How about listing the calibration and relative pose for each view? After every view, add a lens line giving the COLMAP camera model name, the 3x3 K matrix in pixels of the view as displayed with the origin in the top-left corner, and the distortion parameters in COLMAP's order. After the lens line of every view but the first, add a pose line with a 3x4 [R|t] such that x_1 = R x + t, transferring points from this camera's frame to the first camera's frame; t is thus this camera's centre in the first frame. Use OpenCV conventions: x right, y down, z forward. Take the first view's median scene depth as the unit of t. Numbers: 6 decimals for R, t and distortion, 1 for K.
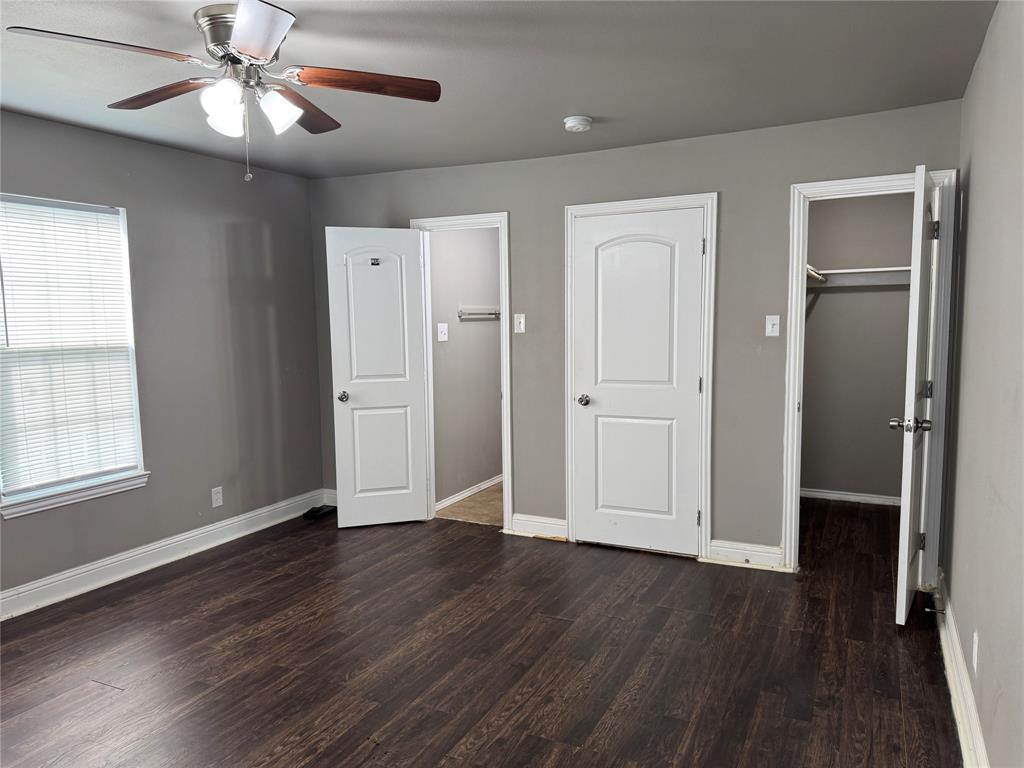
lens RADIAL K [[725.0, 0, 509.0], [0, 725.0, 394.4], [0, 0, 1]] dist [0.065620, -0.079996]
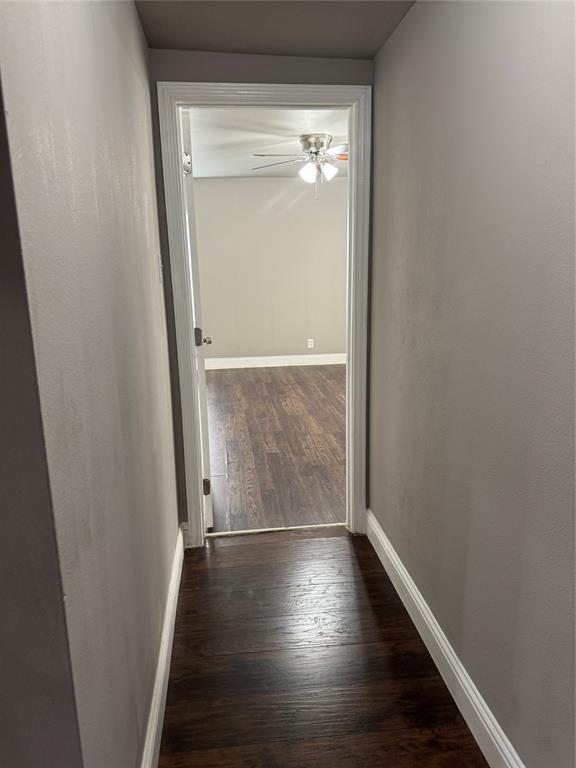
lens RADIAL K [[538.5, 0, 288.0], [0, 538.5, 384.0], [0, 0, 1]] dist [0.157872, -0.295674]
pose [[-0.828574, 0.153131, -0.538532, 0.677644], [-0.026429, 0.950101, 0.310822, -0.212781], [0.559256, 0.271772, -0.783181, 2.045254]]
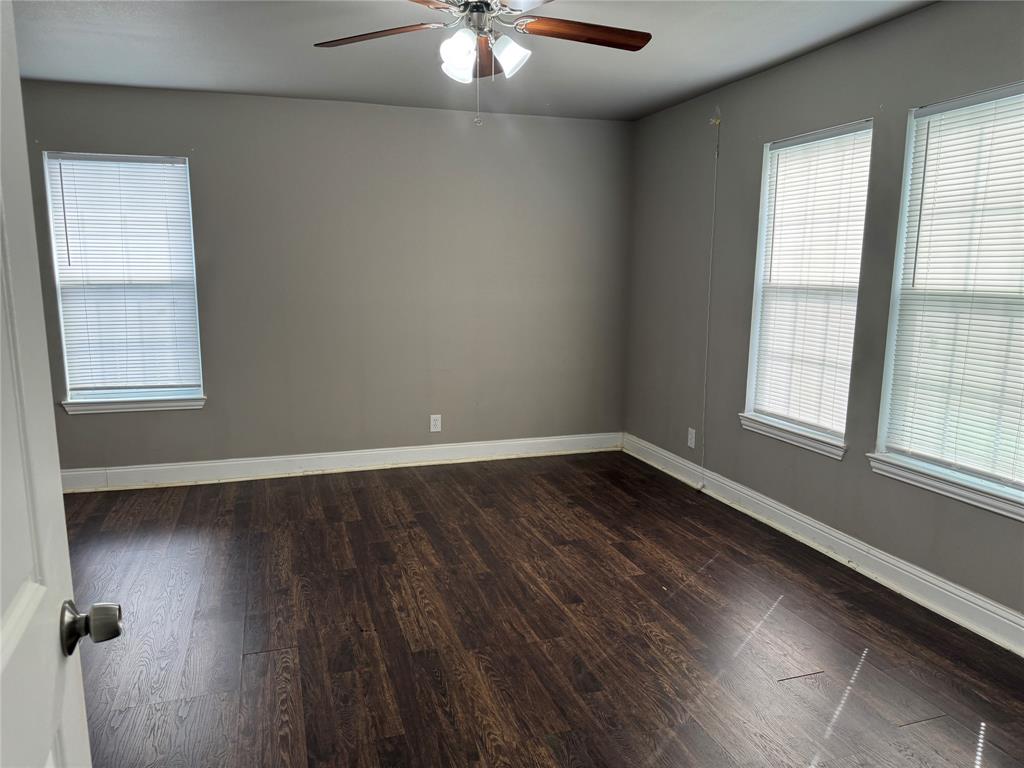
lens RADIAL K [[725.0, 0, 509.0], [0, 725.0, 394.4], [0, 0, 1]] dist [0.065620, -0.079996]
pose [[-0.710565, 0.133988, -0.690756, 0.306971], [-0.069566, 0.963515, 0.258456, -0.147398], [0.700184, 0.231703, -0.675319, 1.417975]]
